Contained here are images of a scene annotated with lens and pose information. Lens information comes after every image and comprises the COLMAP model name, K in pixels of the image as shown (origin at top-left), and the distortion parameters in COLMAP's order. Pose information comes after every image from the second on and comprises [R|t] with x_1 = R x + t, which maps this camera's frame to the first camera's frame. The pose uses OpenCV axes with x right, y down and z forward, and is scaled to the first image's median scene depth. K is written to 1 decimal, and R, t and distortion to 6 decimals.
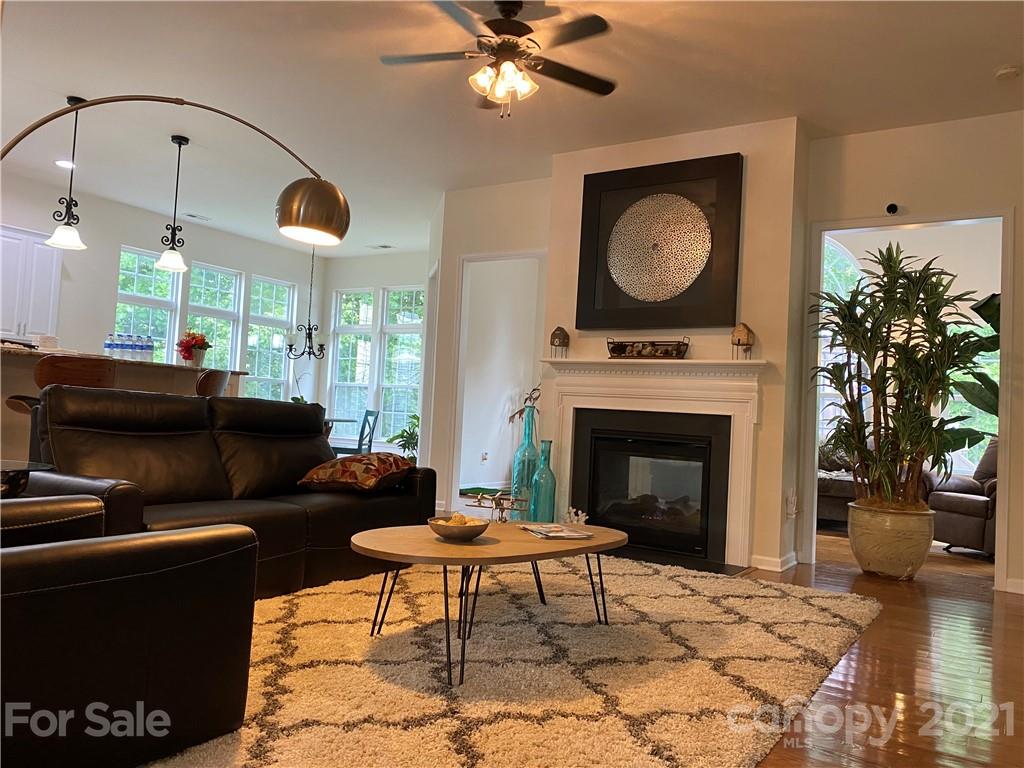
lens RADIAL K [[776.5, 0, 514.7], [0, 776.5, 383.2], [0, 0, 1]] dist [0.015574, 0.001592]
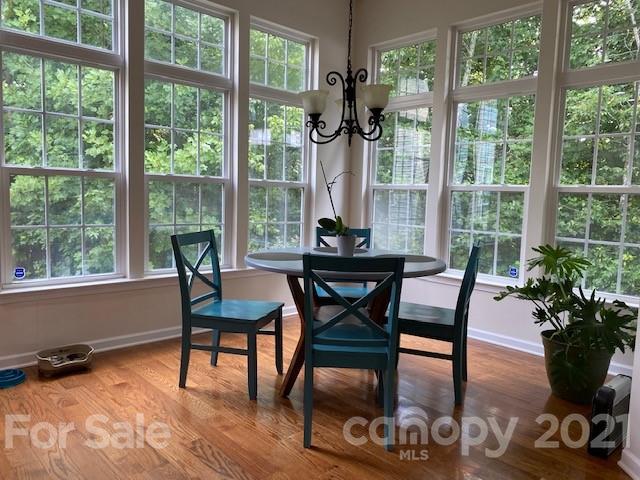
lens RADIAL K [[485.3, 0, 320.4], [0, 485.3, 240.7], [0, 0, 1]] dist [0.015574, 0.001592]
pose [[0.968361, 0.005944, -0.249483, -0.203091], [0.027509, 0.991081, 0.130390, -0.009532], [0.248033, -0.133128, 0.959561, 0.680417]]
